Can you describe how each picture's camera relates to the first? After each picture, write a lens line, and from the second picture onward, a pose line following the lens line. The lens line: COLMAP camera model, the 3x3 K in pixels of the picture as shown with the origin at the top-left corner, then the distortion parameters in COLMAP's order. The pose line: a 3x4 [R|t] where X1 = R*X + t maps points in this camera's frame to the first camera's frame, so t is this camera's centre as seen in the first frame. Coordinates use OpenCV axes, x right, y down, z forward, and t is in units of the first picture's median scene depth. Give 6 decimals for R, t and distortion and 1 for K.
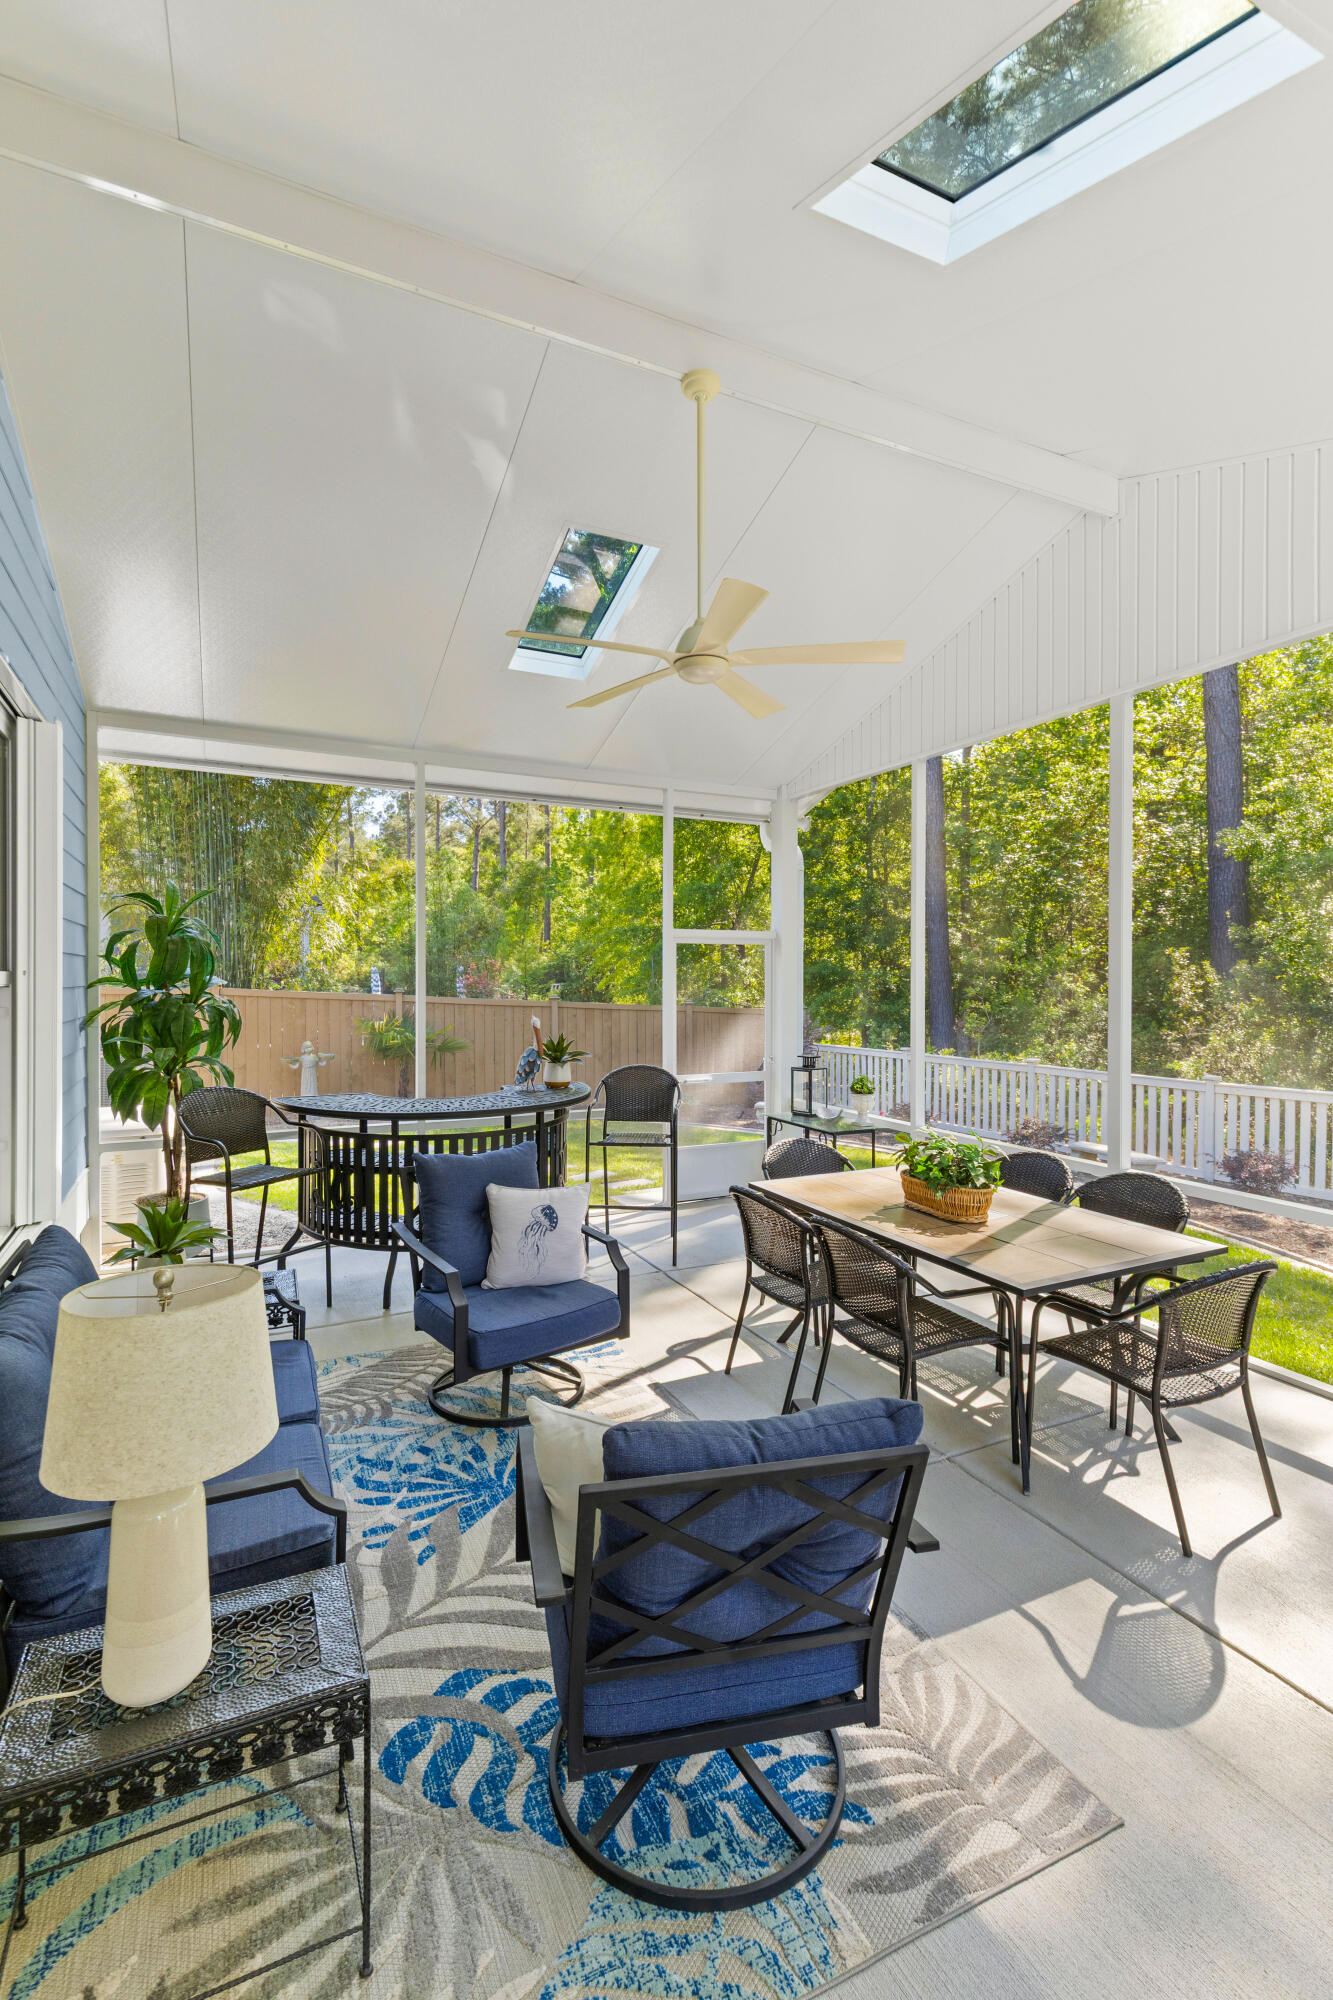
lens RADIAL K [[906.3, 0, 669.9], [0, 906.3, 994.3], [0, 0, 1]] dist [0.015656, -0.001263]
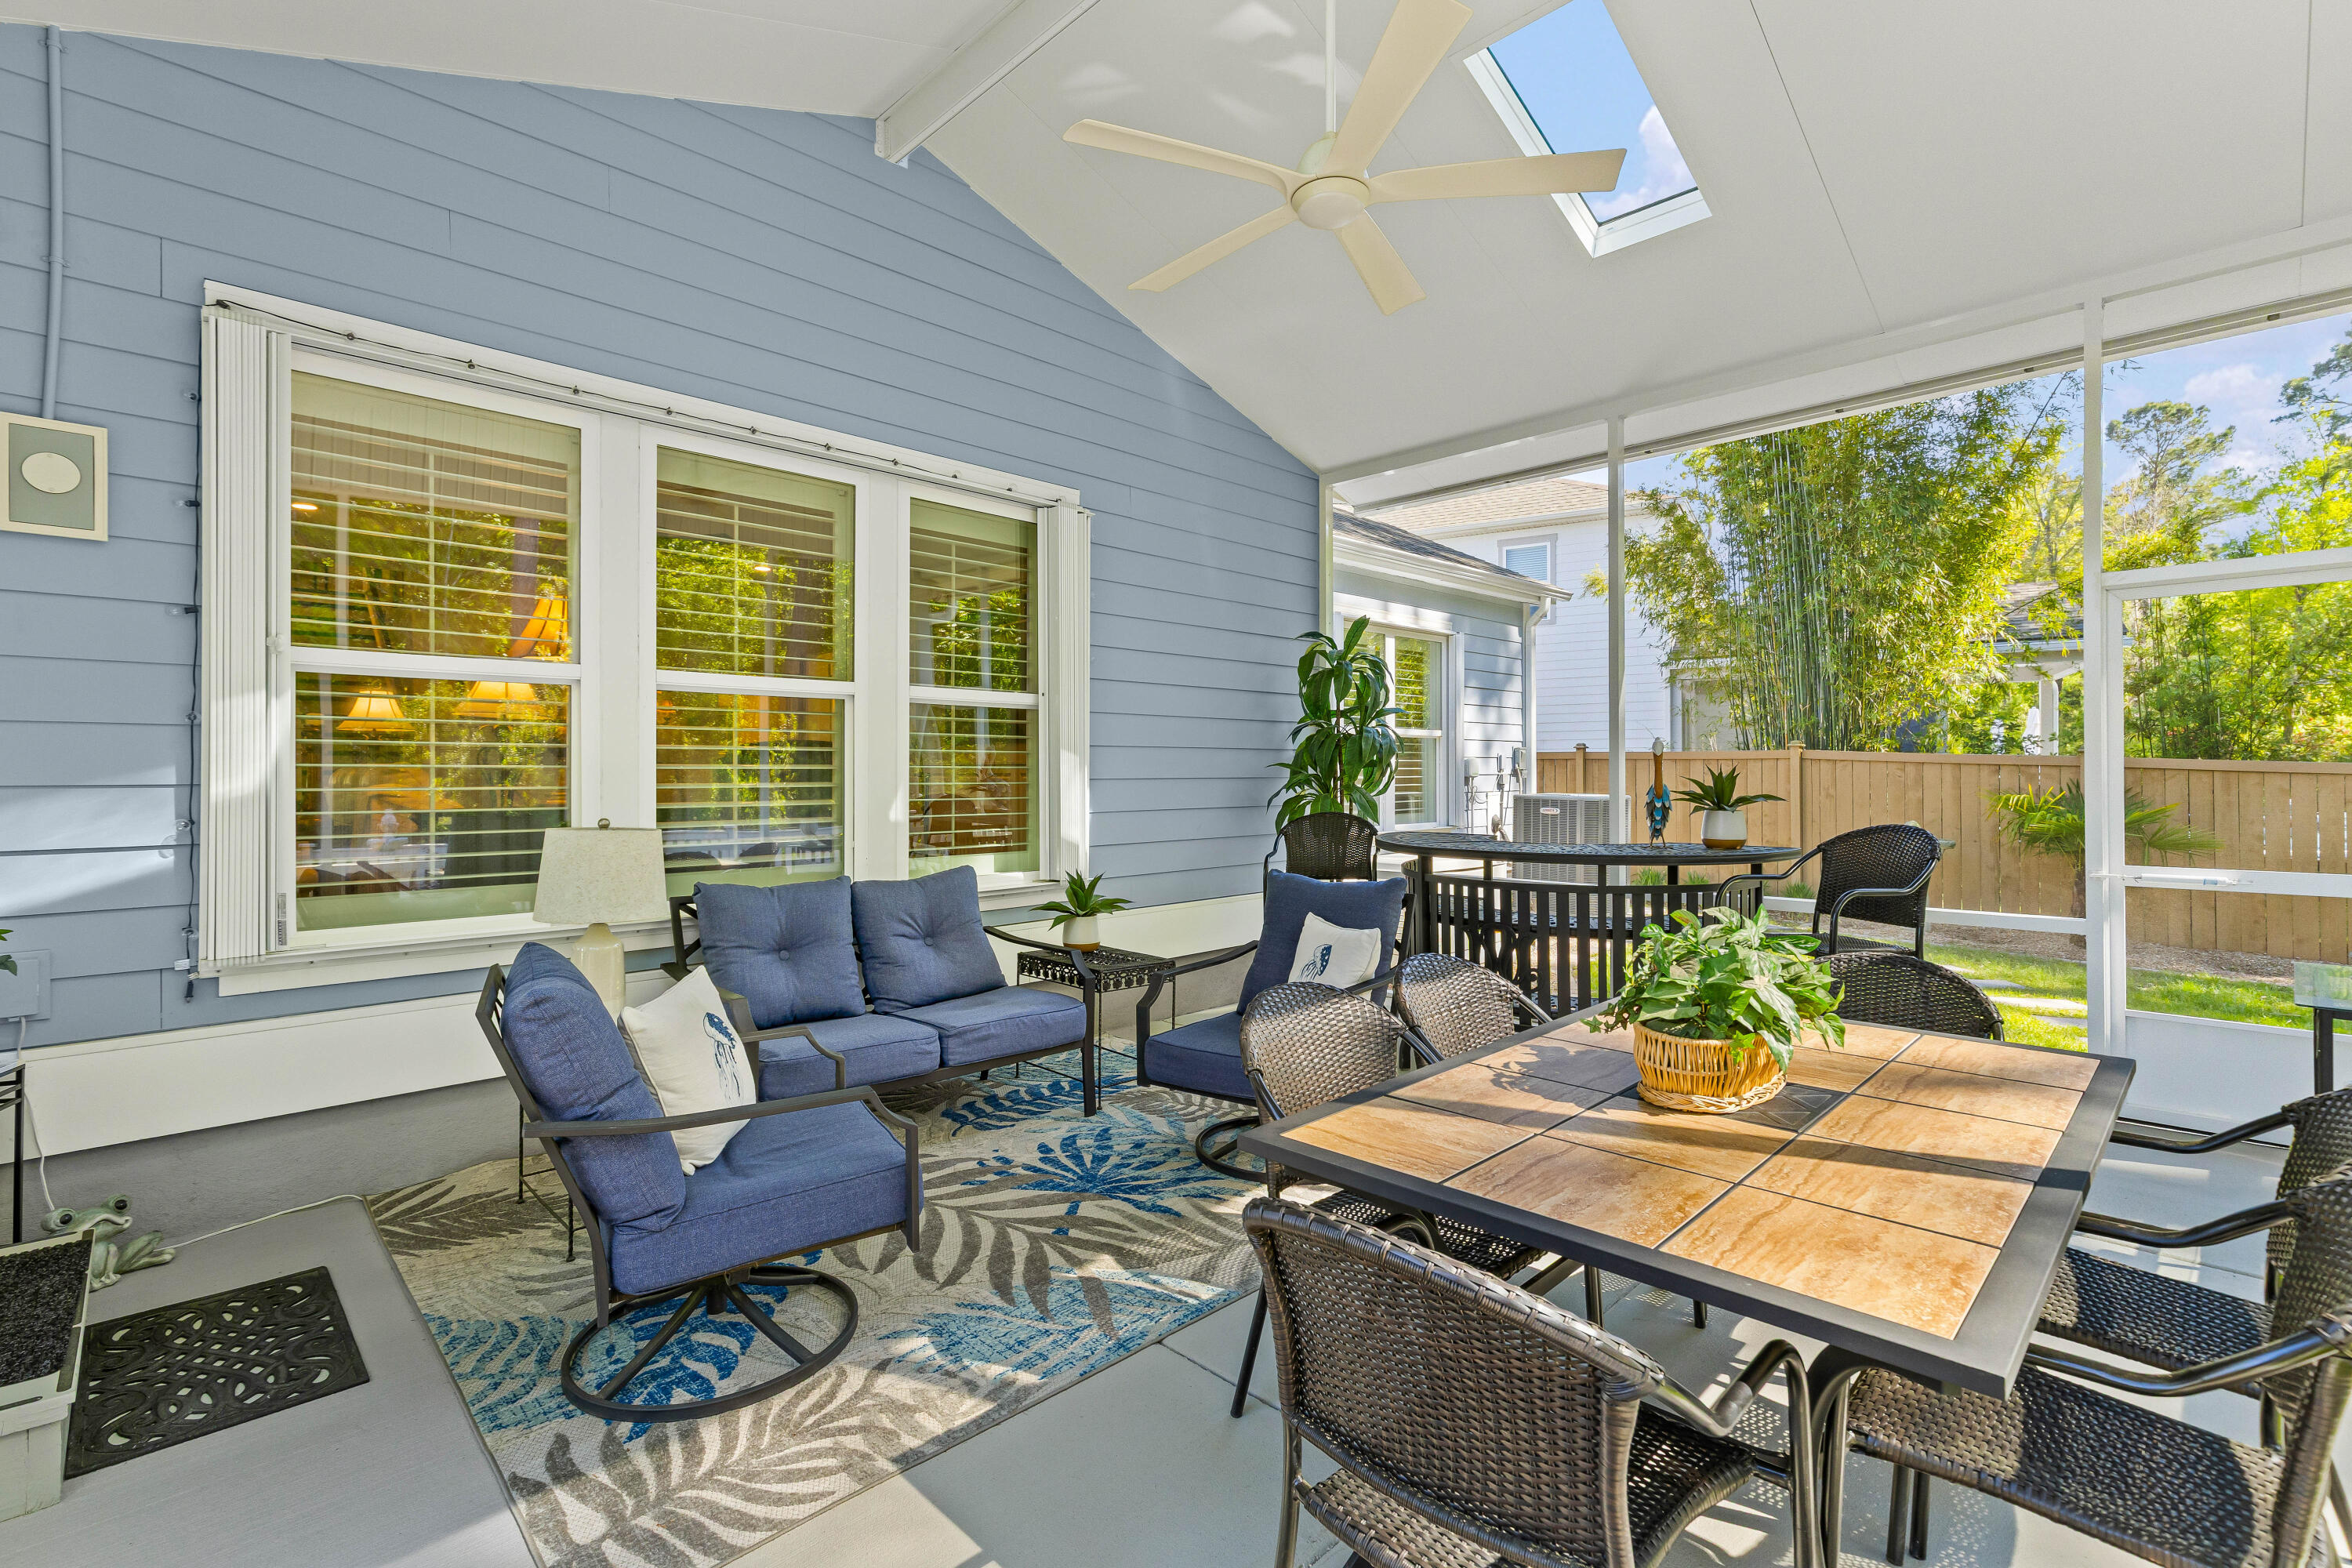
lens RADIAL K [[1065.8, 0, 1181.9], [0, 1065.8, 784.0], [0, 0, 1]] dist [0.015656, -0.001263]
pose [[0.314475, -0.002258, -0.949263, 0.899362], [-0.002450, 0.999992, -0.003191, 0.114454], [0.949263, 0.003329, 0.314467, 0.711735]]
